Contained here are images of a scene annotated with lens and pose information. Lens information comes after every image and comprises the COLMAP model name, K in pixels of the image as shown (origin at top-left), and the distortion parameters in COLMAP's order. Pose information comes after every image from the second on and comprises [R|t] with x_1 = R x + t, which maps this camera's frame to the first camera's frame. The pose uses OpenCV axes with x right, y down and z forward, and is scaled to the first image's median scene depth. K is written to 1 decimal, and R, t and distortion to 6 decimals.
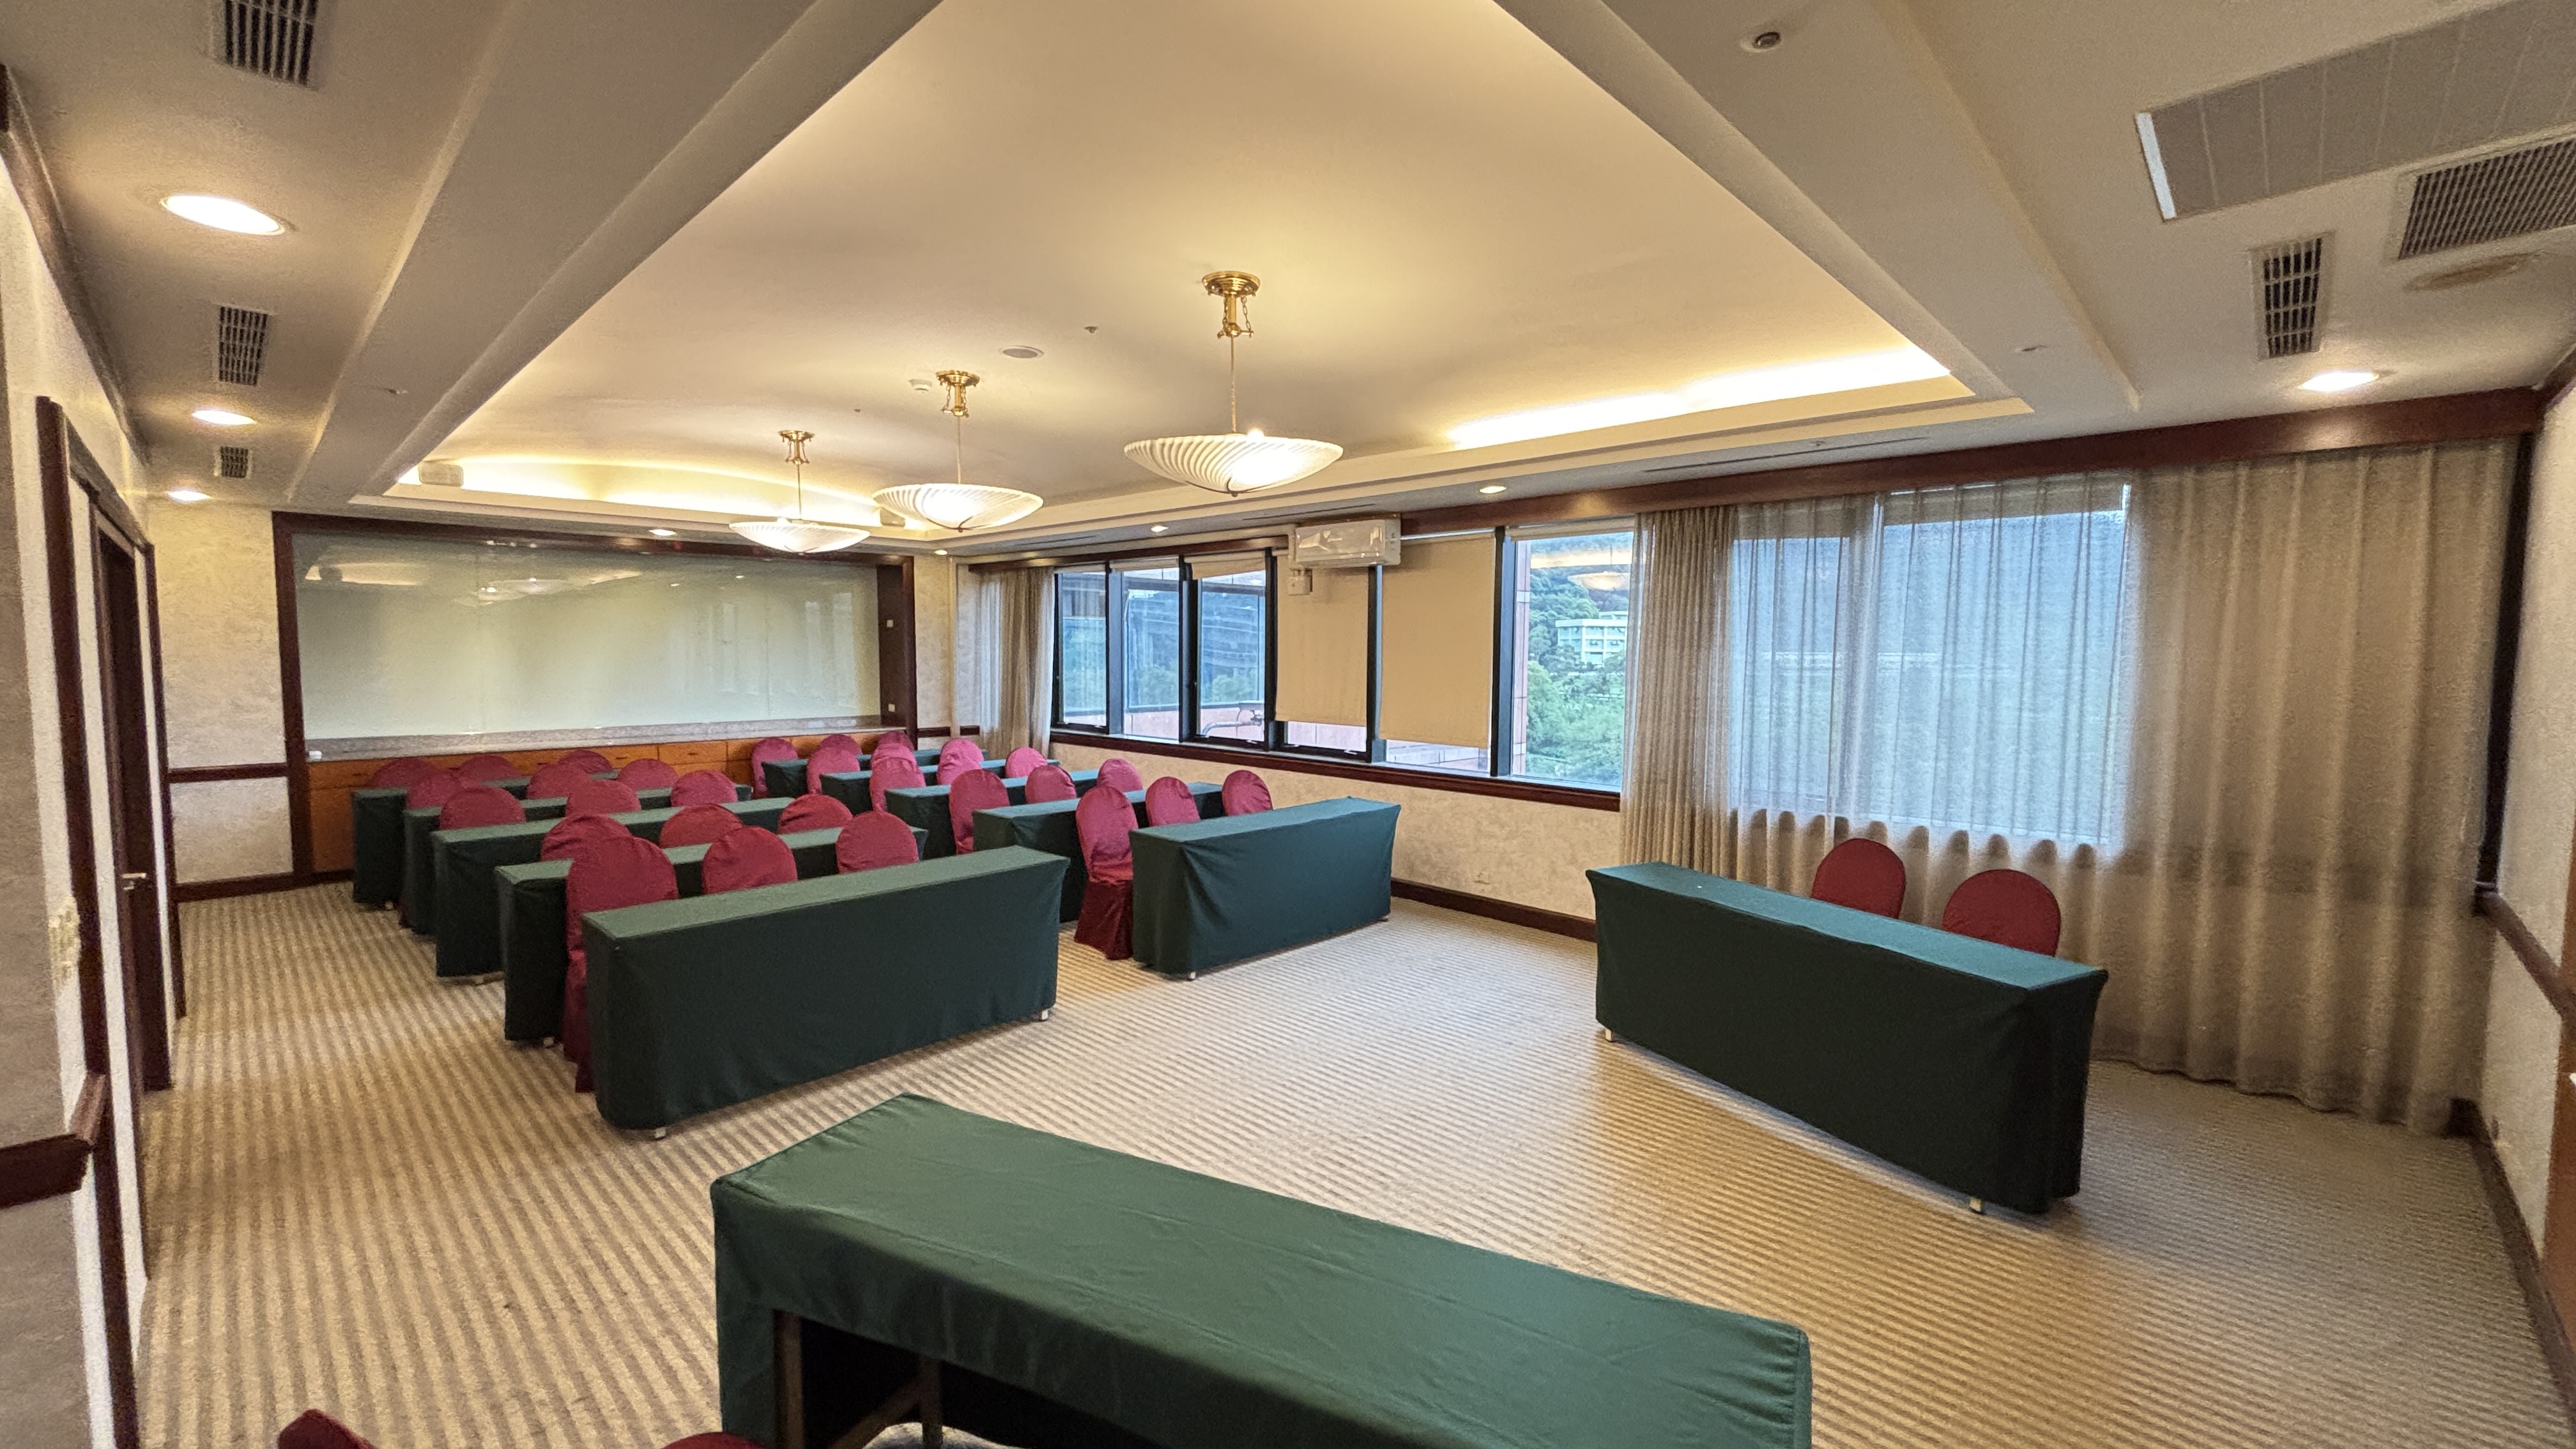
lens RADIAL K [[1028.3, 0, 1295.0], [0, 1028.3, 715.9], [0, 0, 1]] dist [0.008677, -0.000881]
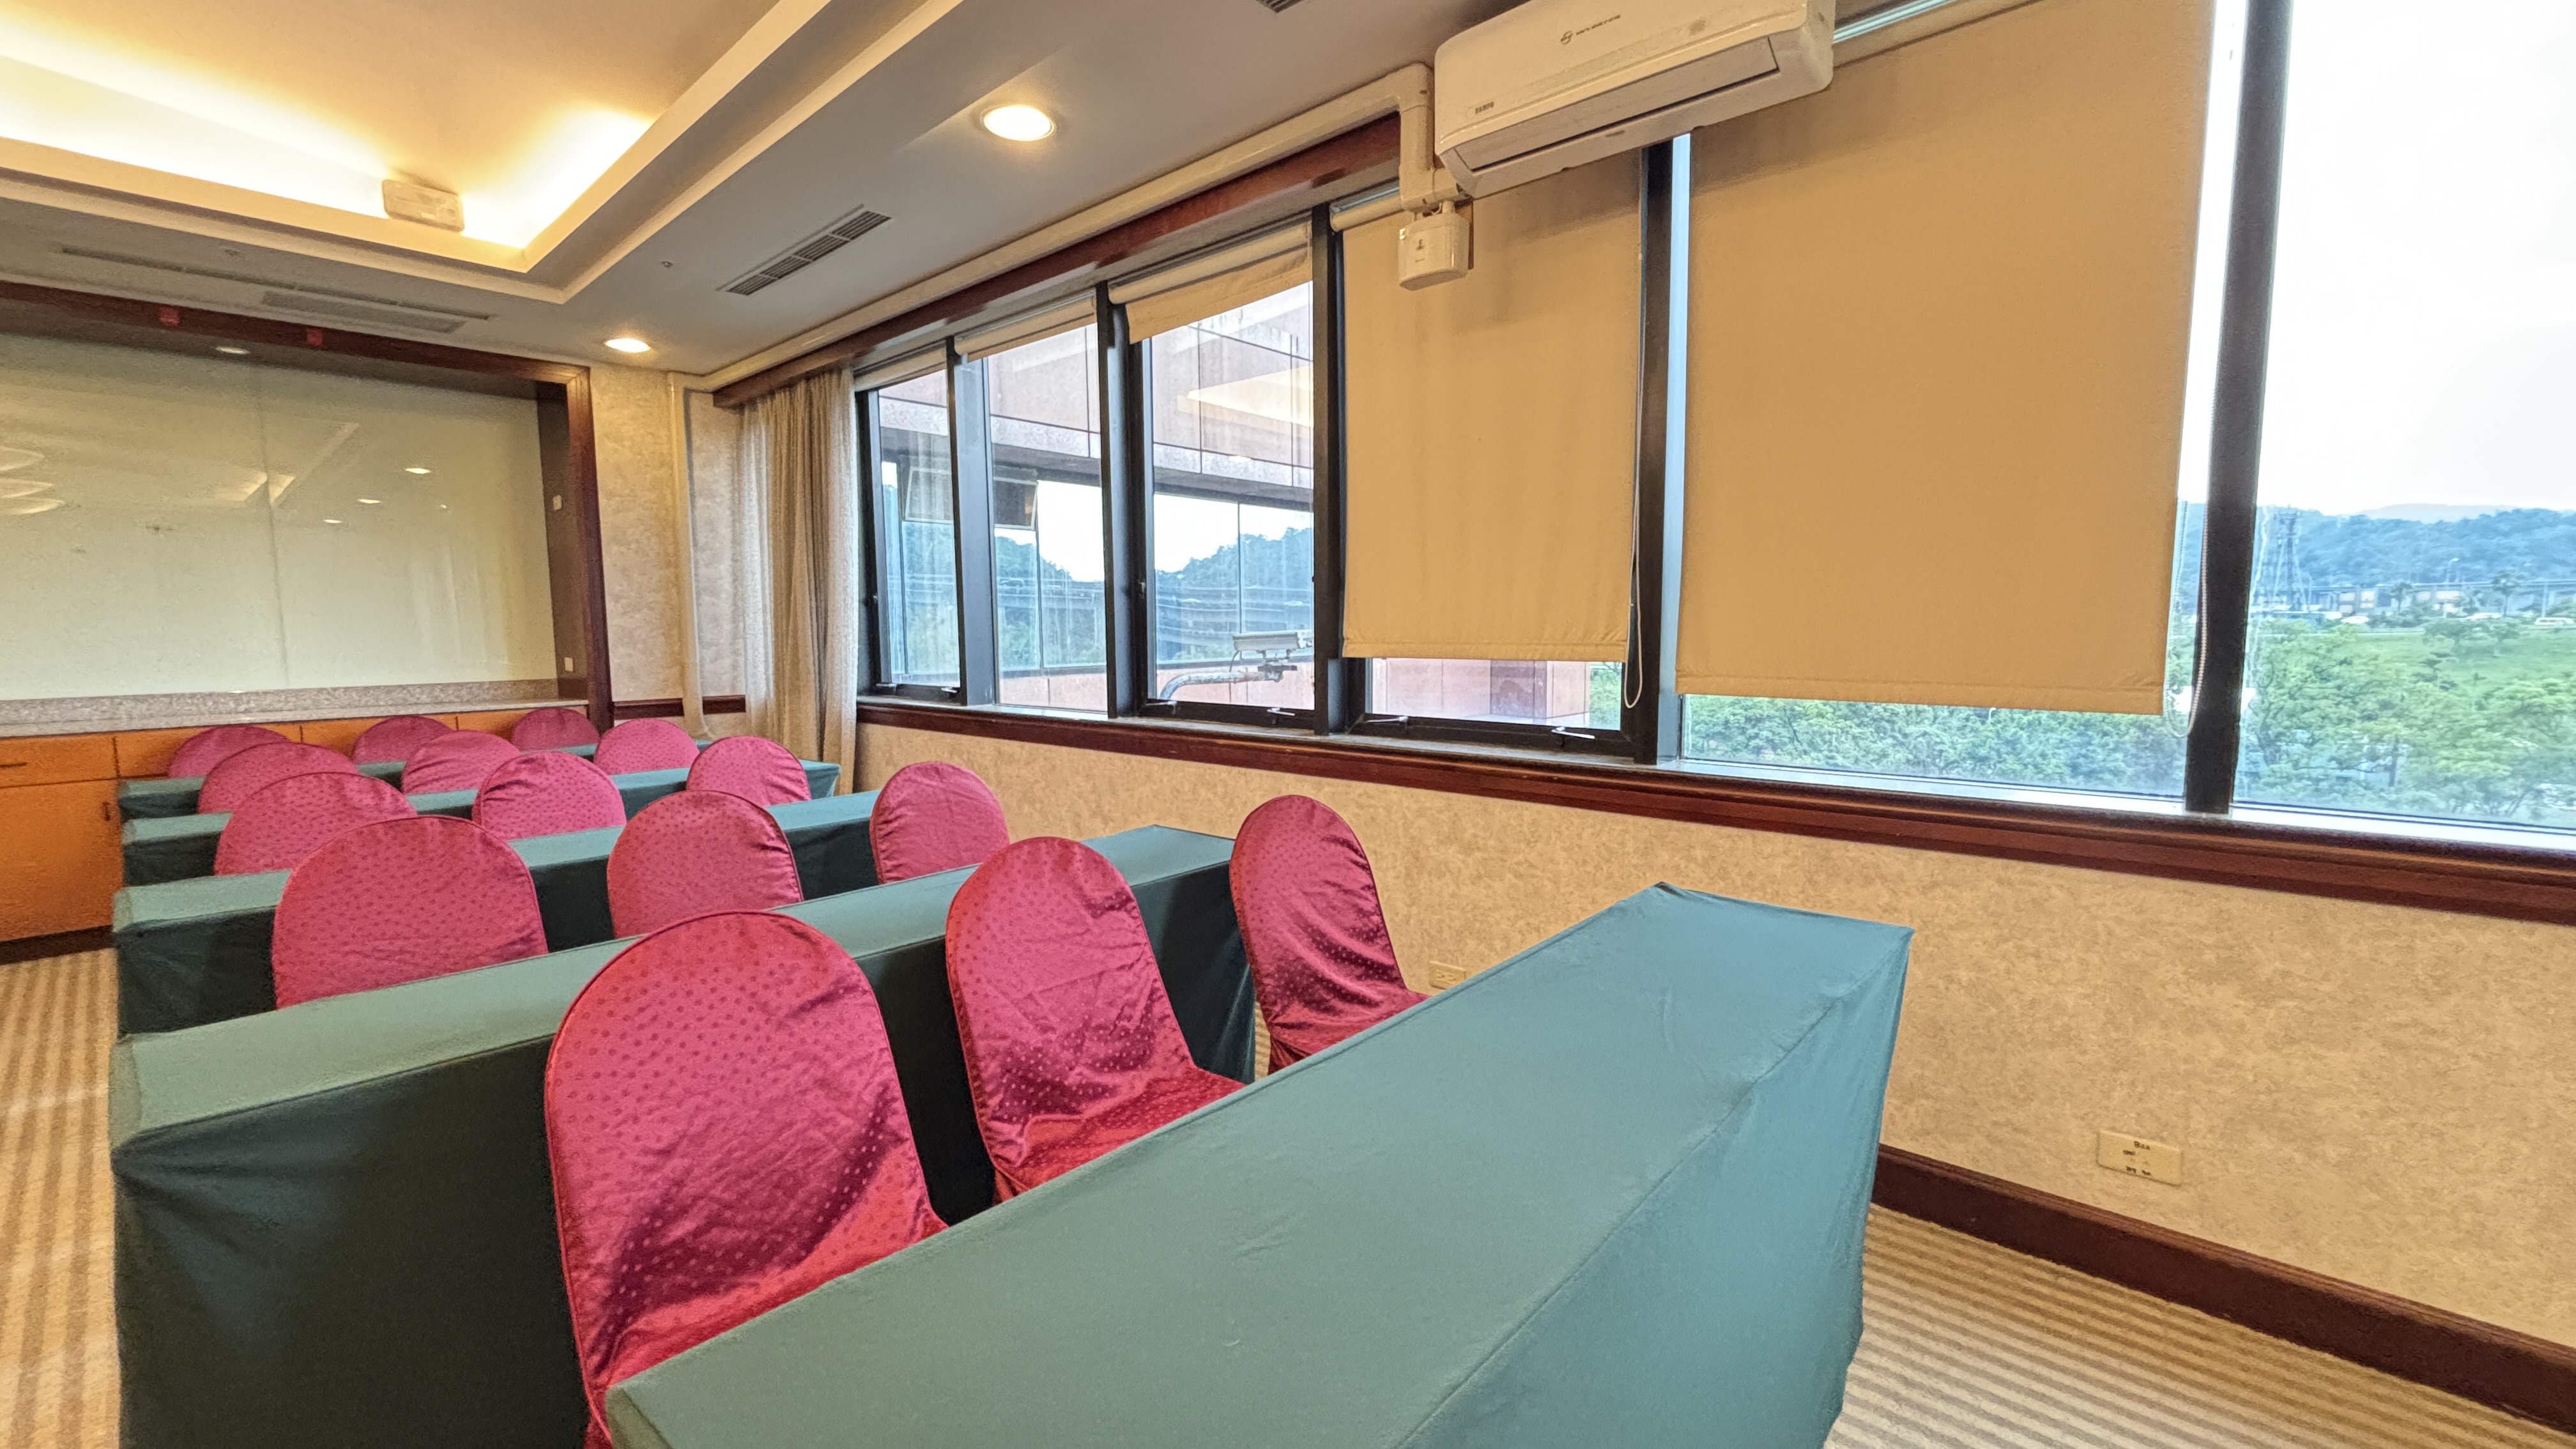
lens RADIAL K [[1028.3, 0, 1275.7], [0, 1028.3, 714.2], [0, 0, 1]] dist [0.008677, -0.000881]
pose [[0.999530, -0.019907, 0.023305, -0.050799], [0.019428, 0.999599, 0.020616, 0.016749], [-0.023706, -0.020154, 0.999516, 0.556184]]
